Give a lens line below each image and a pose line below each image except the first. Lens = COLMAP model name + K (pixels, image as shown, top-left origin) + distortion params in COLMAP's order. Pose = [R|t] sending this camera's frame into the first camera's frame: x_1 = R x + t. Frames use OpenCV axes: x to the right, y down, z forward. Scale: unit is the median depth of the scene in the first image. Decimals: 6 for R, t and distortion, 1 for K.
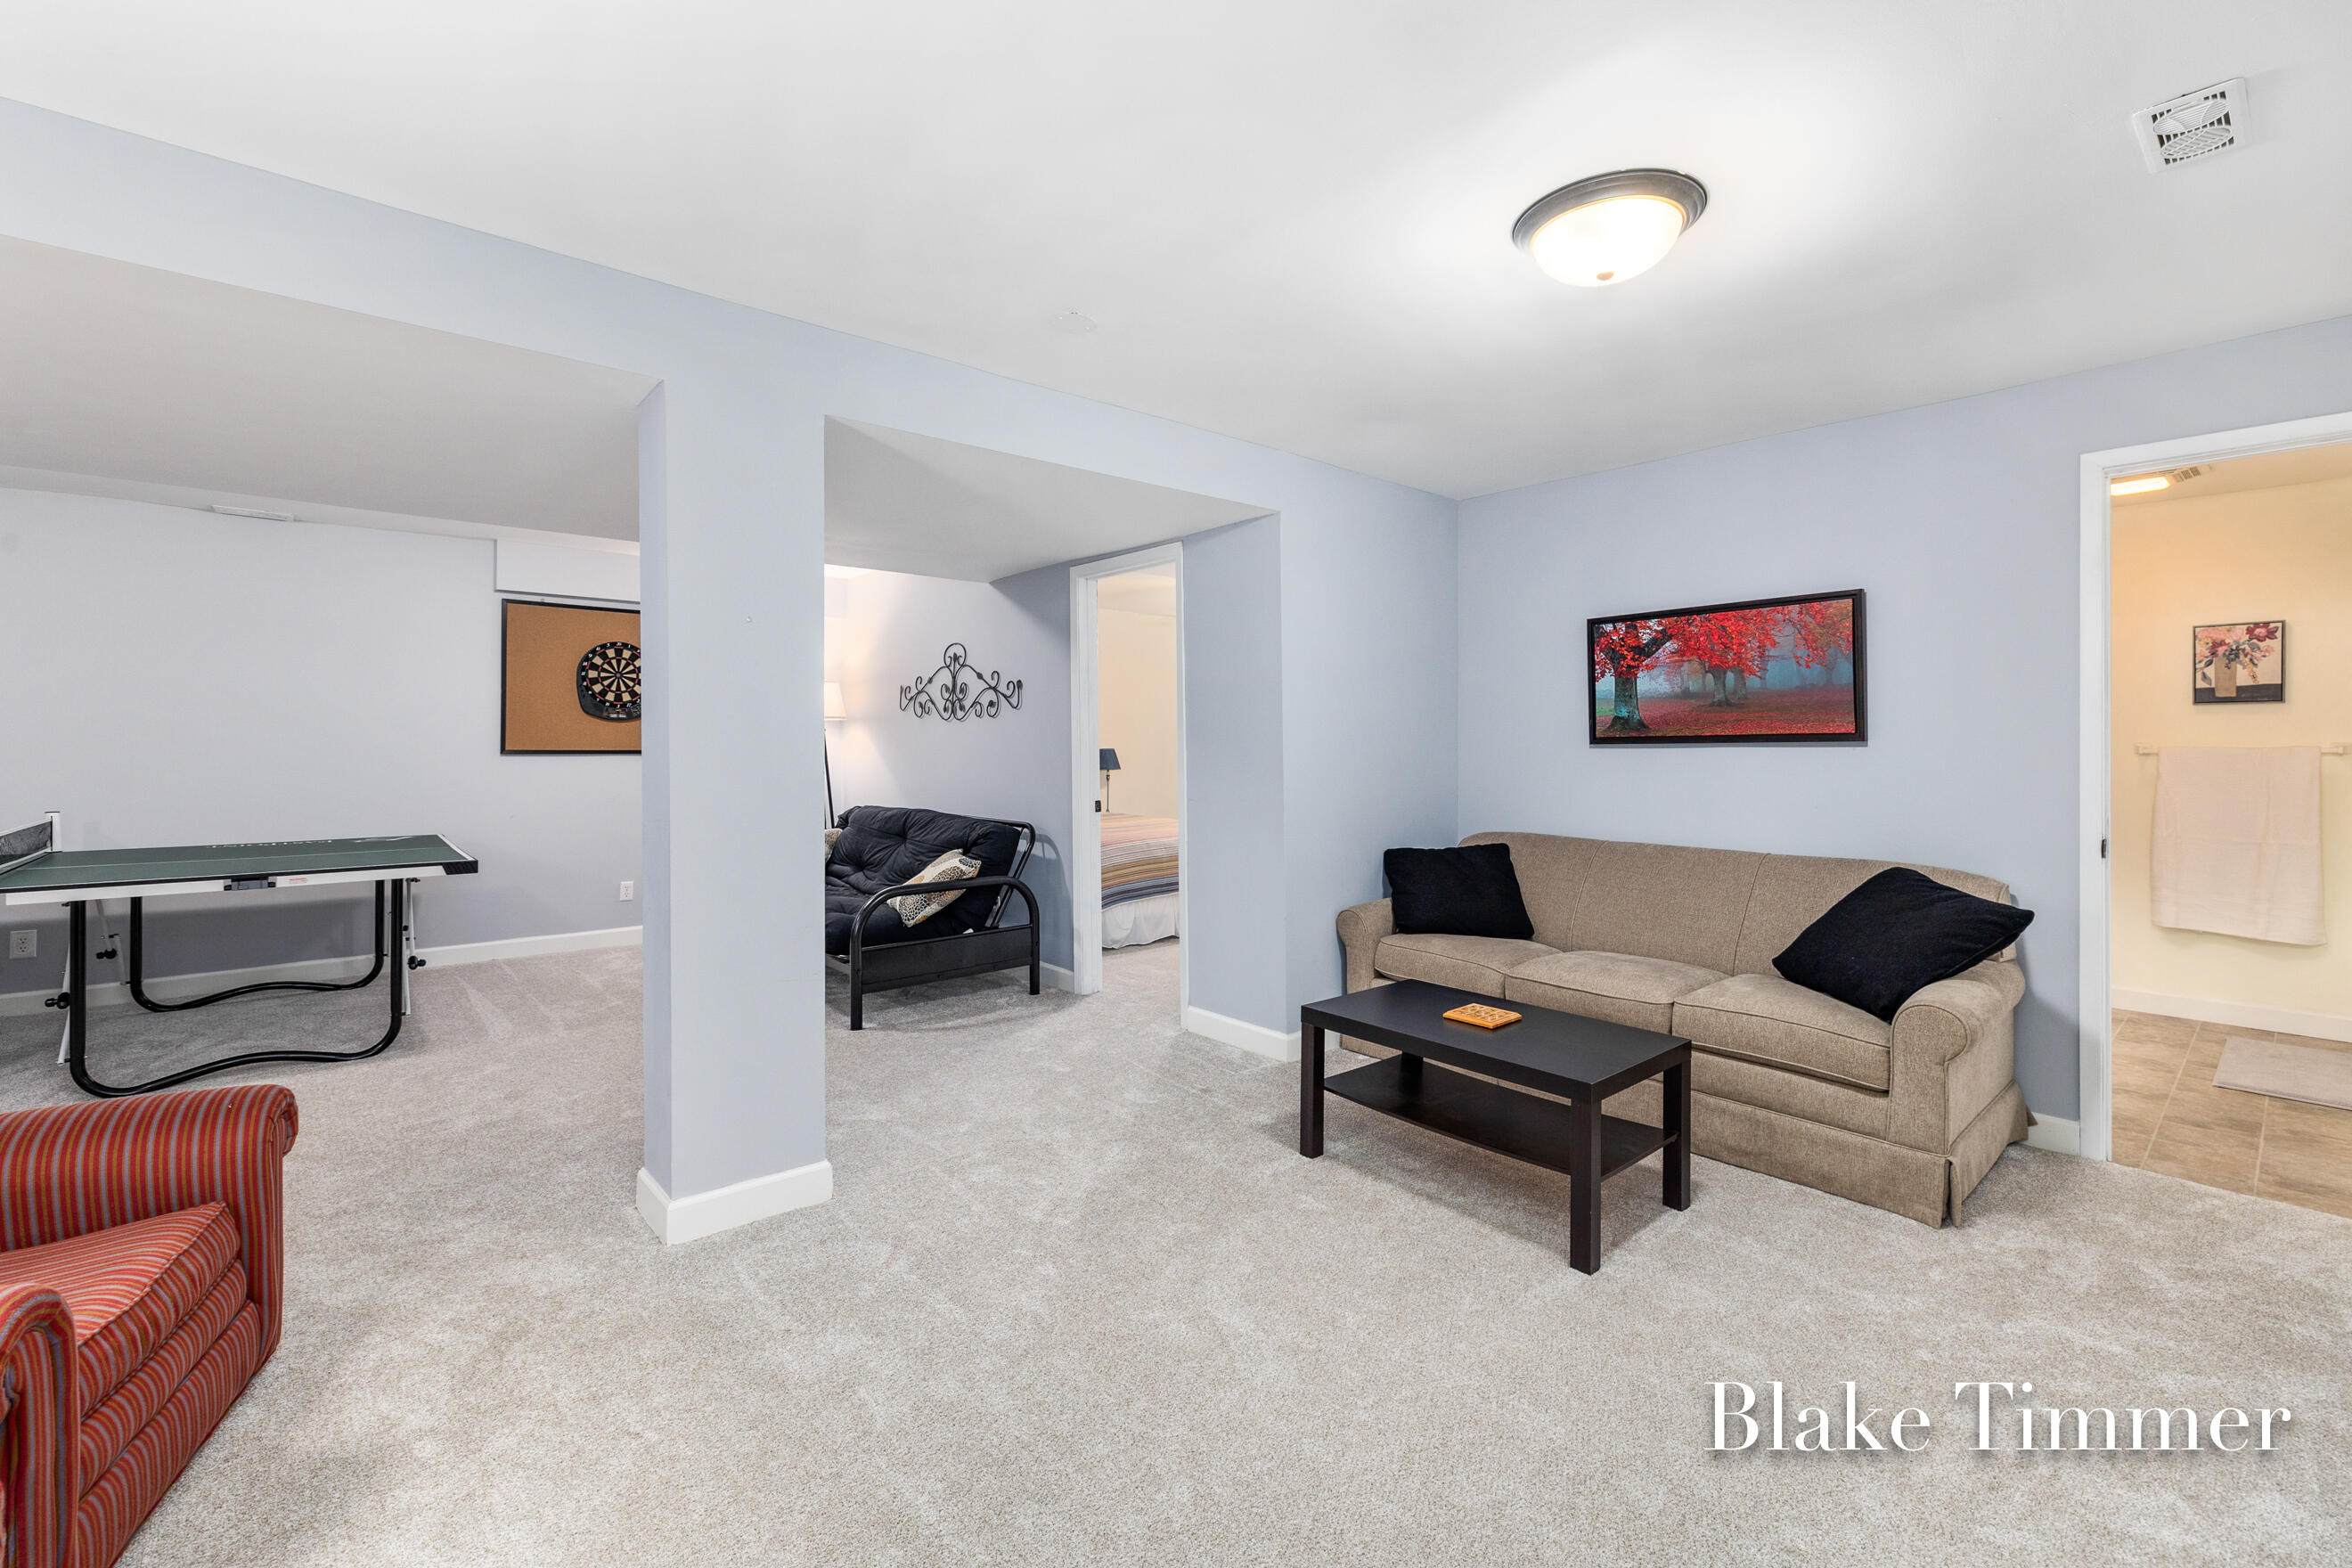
lens RADIAL K [[987.2, 0, 1188.9], [0, 987.2, 743.3], [0, 0, 1]] dist [0.001461, -0.000747]
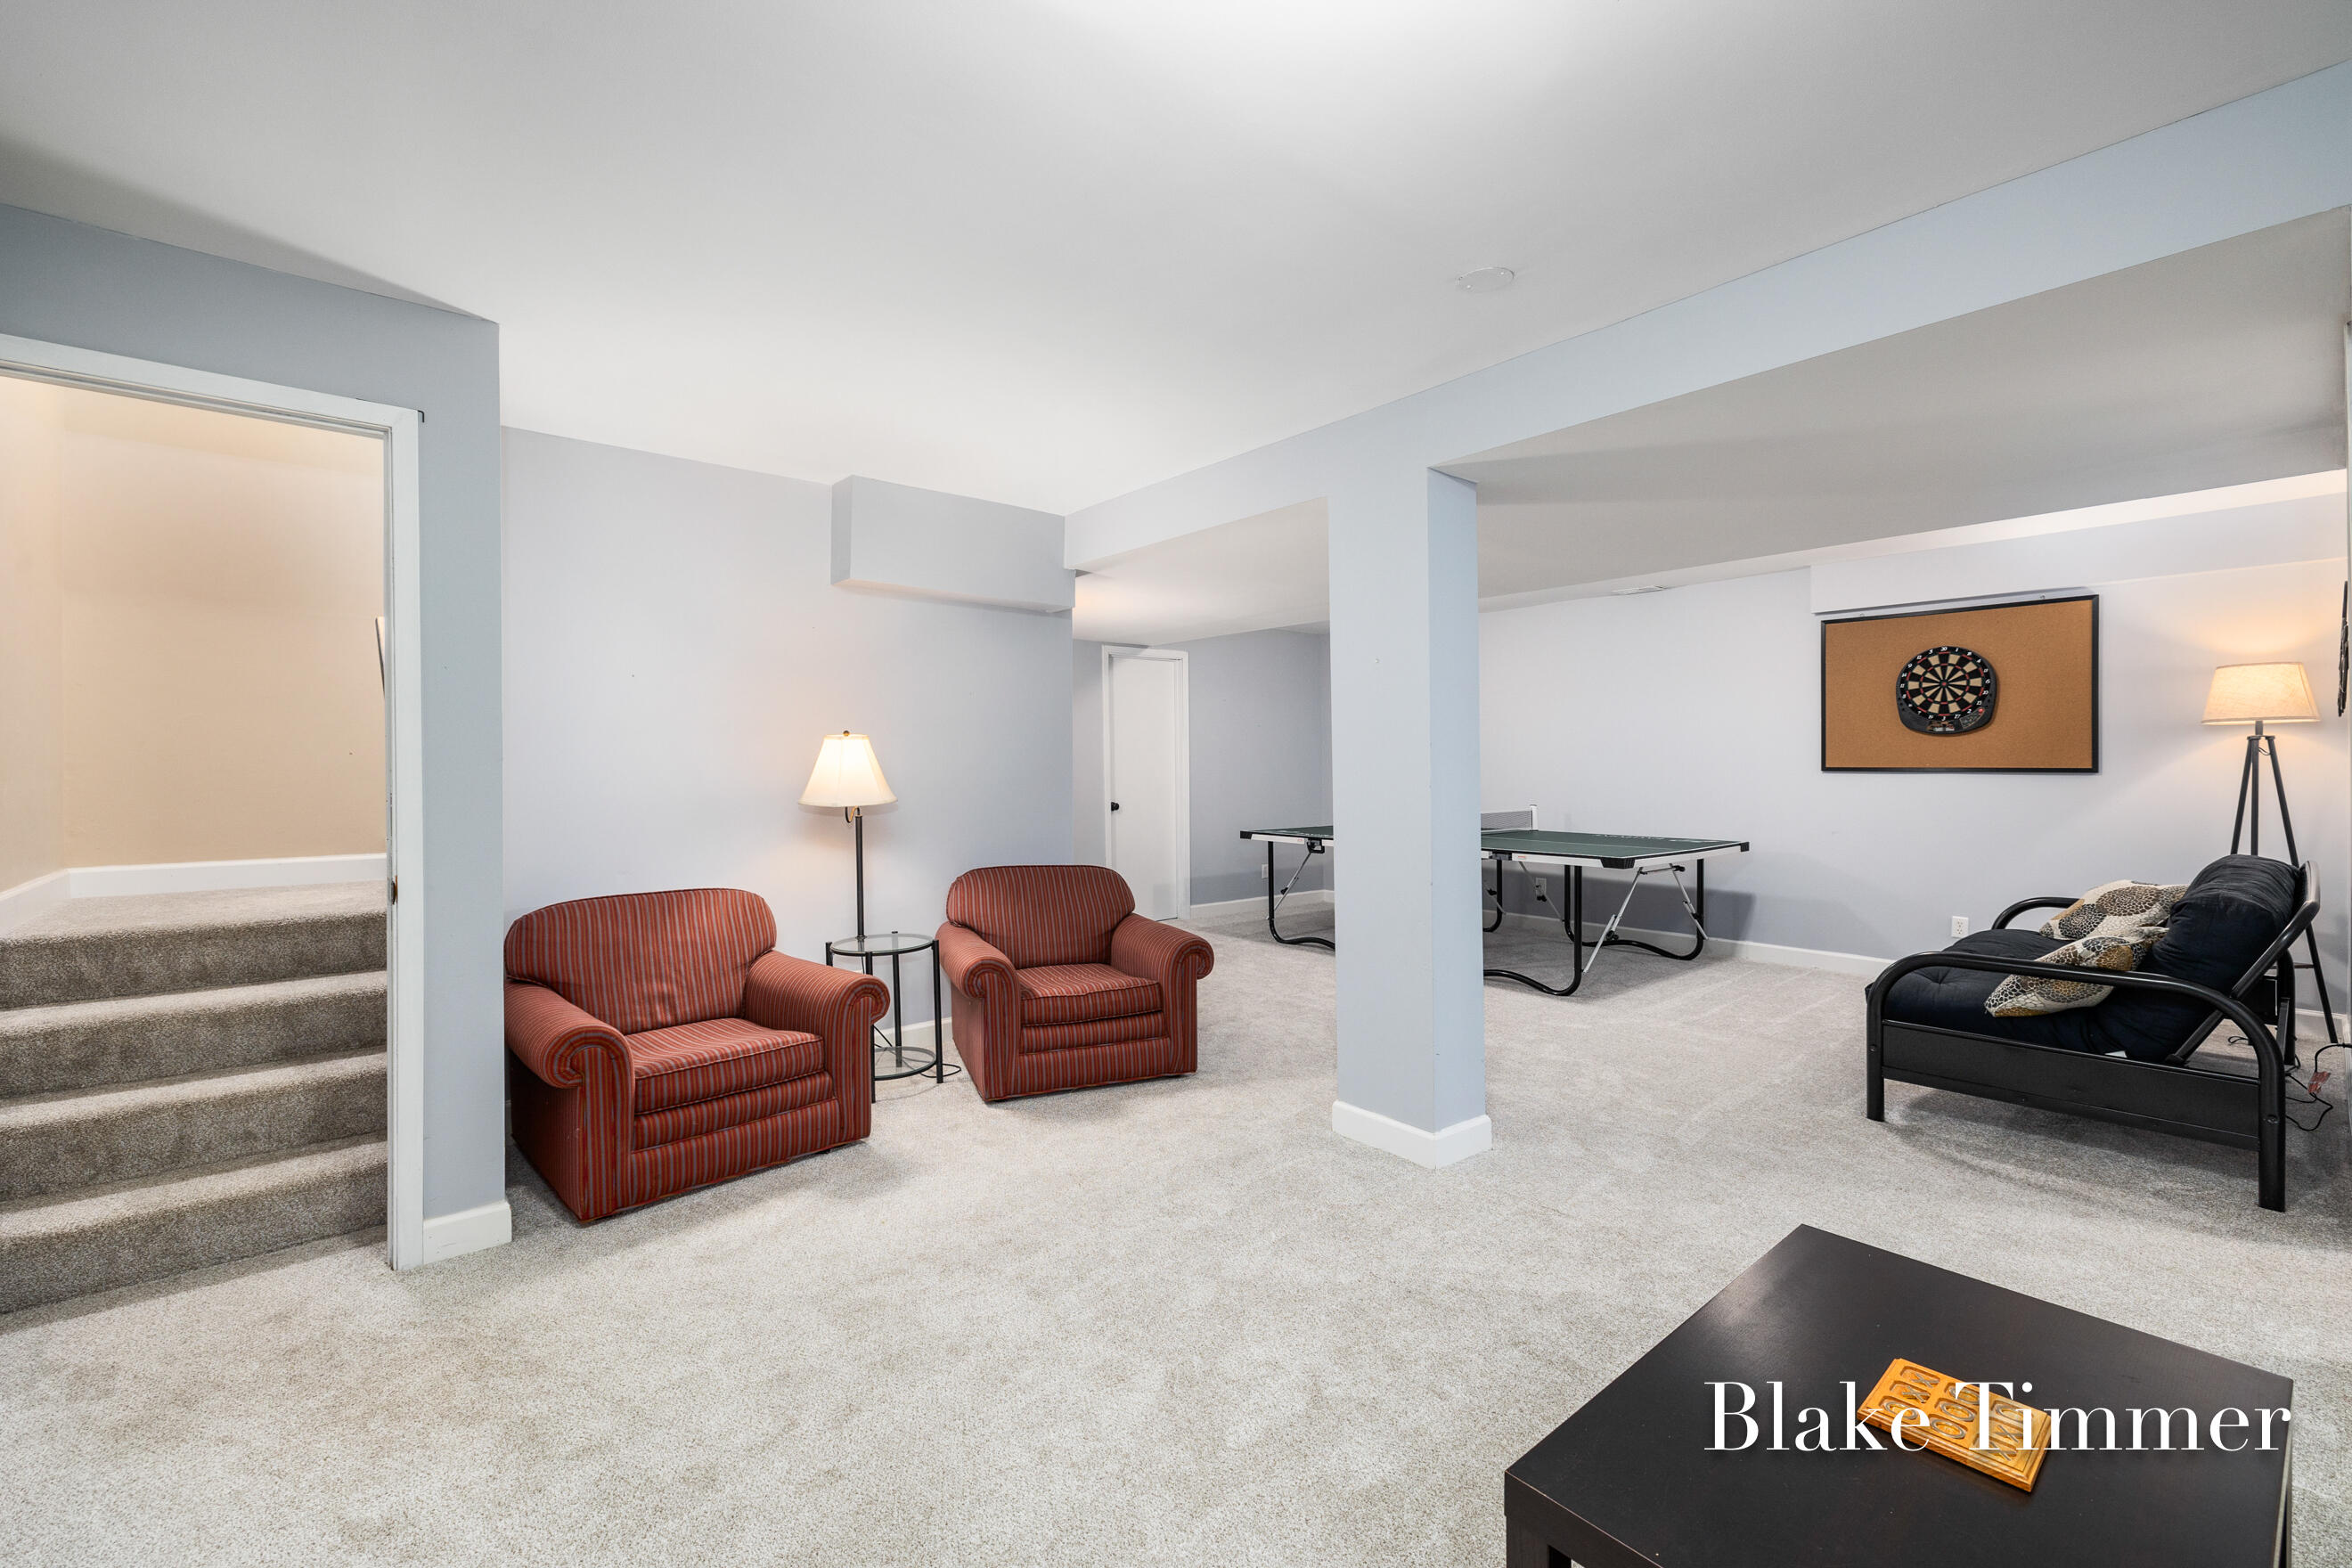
lens RADIAL K [[987.2, 0, 1172.4], [0, 987.2, 771.7], [0, 0, 1]] dist [0.001461, -0.000747]
pose [[-0.007134, 0.007721, -0.999945, 0.328763], [0.003294, 0.999965, 0.007698, 0.001385], [0.999969, -0.003239, -0.007159, 0.313529]]
